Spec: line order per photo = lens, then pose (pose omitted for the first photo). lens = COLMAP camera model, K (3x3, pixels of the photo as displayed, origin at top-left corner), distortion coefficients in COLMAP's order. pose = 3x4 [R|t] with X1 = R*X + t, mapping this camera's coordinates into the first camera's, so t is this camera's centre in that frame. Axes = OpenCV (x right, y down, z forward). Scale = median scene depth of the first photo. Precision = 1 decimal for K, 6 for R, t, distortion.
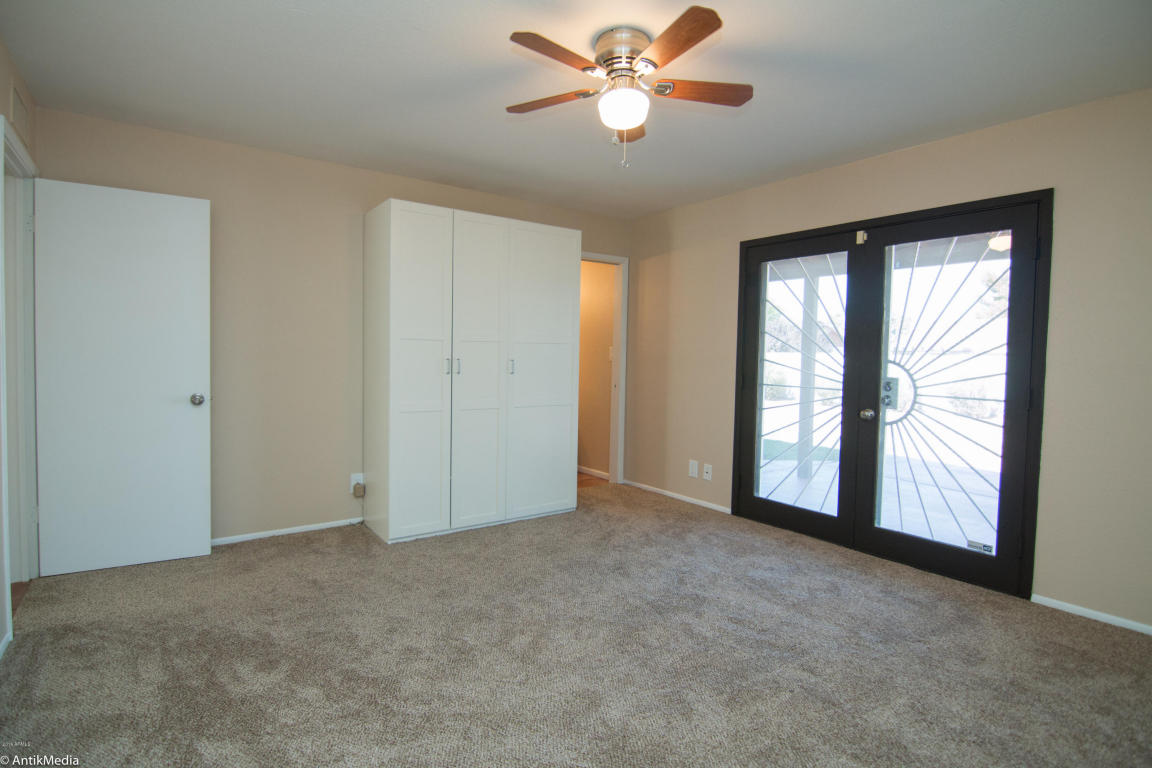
lens RADIAL K [[587.1, 0, 571.8], [0, 587.1, 379.4], [0, 0, 1]] dist [-0.004457, -0.007413]
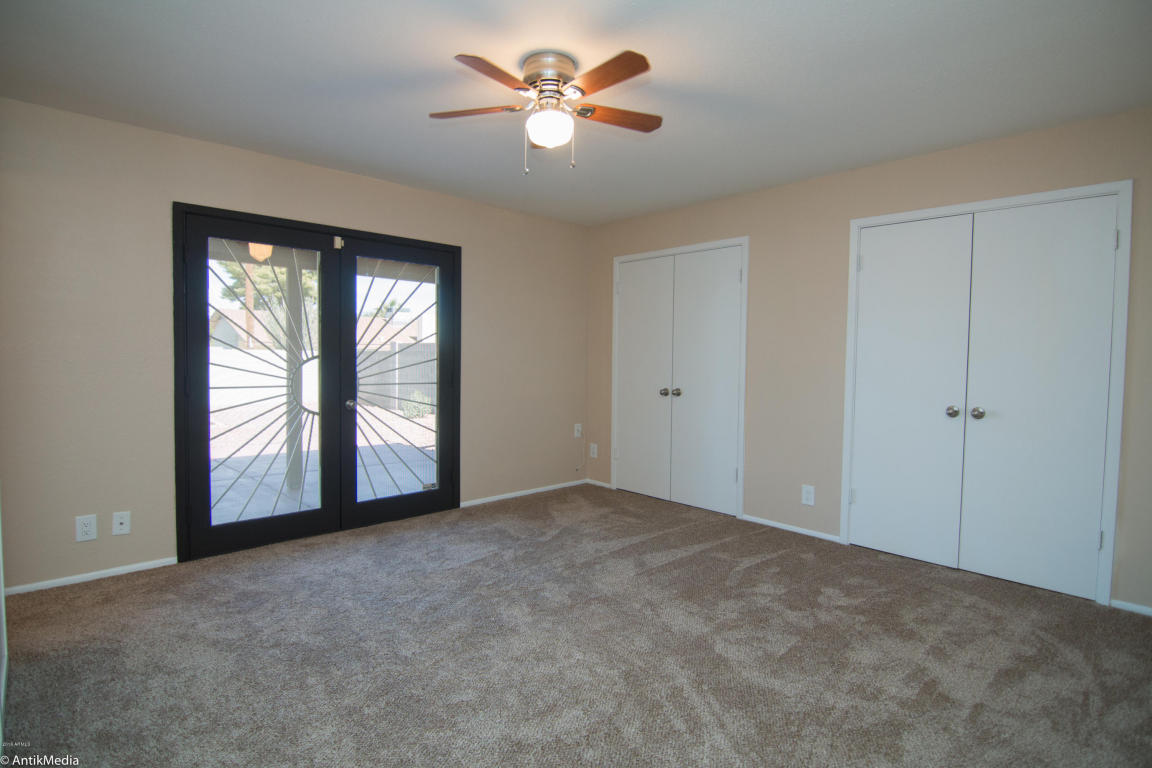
lens RADIAL K [[587.1, 0, 571.8], [0, 587.1, 379.4], [0, 0, 1]] dist [-0.004457, -0.007413]
pose [[-0.131579, -0.061992, 0.989365, -0.652516], [0.030117, 0.997332, 0.066496, -0.050382], [-0.990848, 0.038546, -0.129361, 0.728590]]
